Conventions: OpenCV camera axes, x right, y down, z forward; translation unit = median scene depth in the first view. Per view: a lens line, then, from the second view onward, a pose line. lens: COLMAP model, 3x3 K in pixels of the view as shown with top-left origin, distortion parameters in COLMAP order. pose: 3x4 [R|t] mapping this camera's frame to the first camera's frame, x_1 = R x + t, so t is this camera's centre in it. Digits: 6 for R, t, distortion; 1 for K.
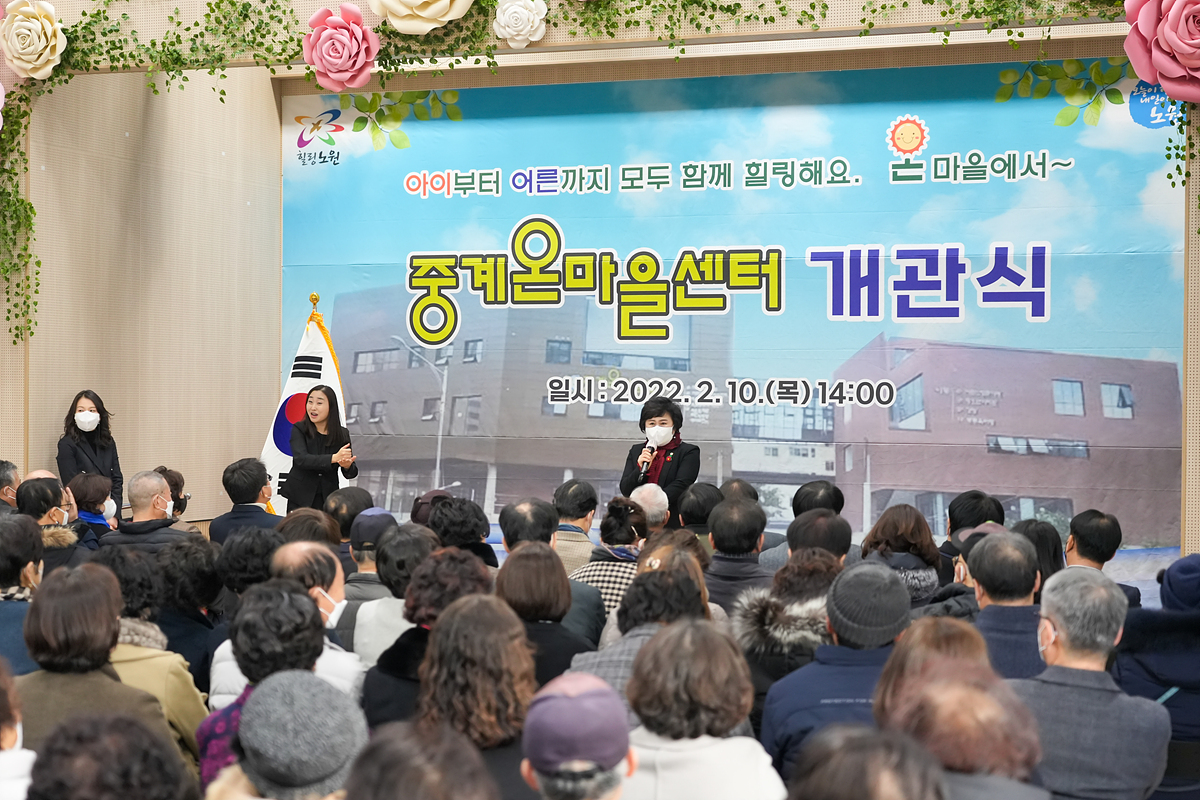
lens RADIAL K [[2215.6, 0, 603.6], [0, 2215.6, 410.0], [0, 0, 1]] dist [0.051259, 0.000000]
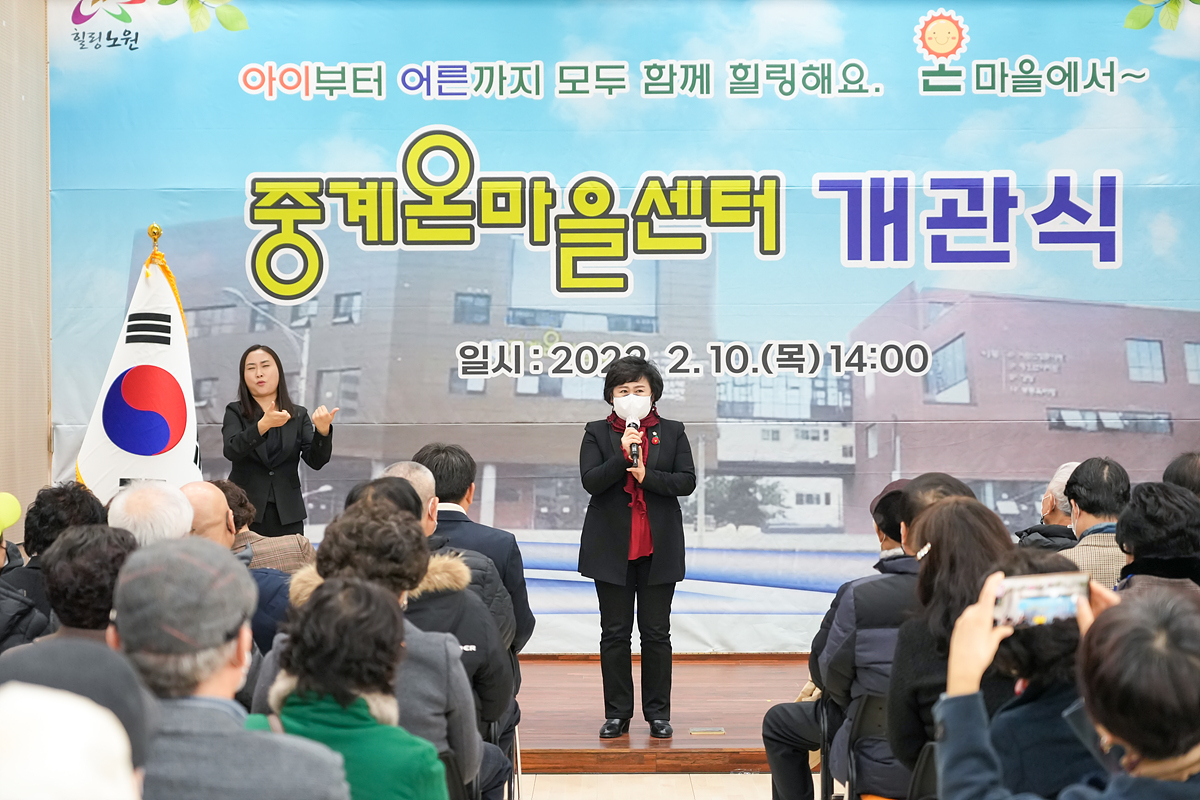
lens RADIAL K [[2379.2, 0, 627.7], [0, 2379.2, 415.5], [0, 0, 1]] dist [0.053830, 0.000000]
pose [[0.928732, -0.014444, 0.370469, -0.276935], [0.015436, 0.999881, 0.000289, 0.010768], [-0.370429, 0.005450, 0.928845, 0.236785]]
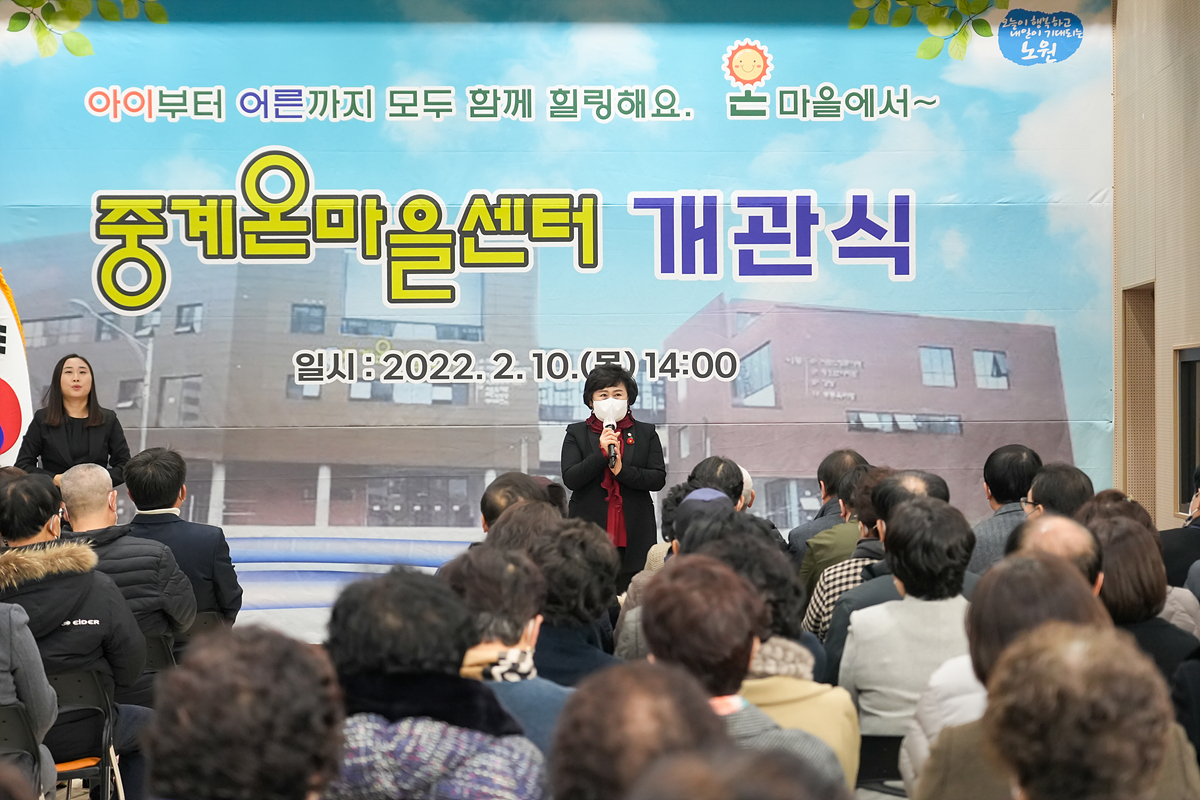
lens RADIAL K [[2326.0, 0, 660.2], [0, 2326.0, 411.1], [0, 0, 1]] dist [0.042710, 0.000000]
pose [[0.911992, -0.016000, 0.409895, -0.254344], [0.018396, 0.999829, -0.001902, 0.011129], [-0.409795, 0.009275, 0.912131, 0.188415]]
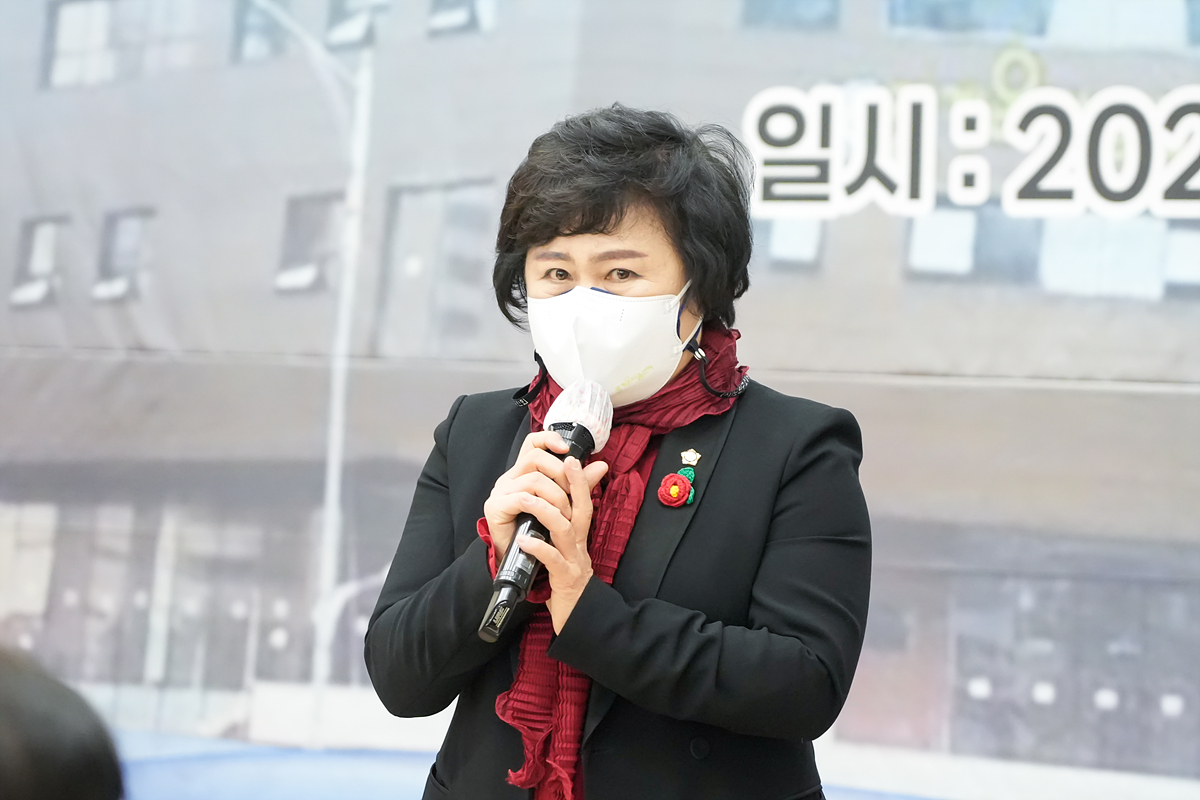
lens RADIAL K [[5387.3, 0, 637.5], [0, 5387.3, 434.2], [0, 0, 1]] dist [0.125344, 0.000000]
pose [[0.950944, 0.013882, -0.309053, 0.131500], [-0.007967, 0.999760, 0.020393, 0.008160], [0.309262, -0.016930, 0.950826, 0.505373]]
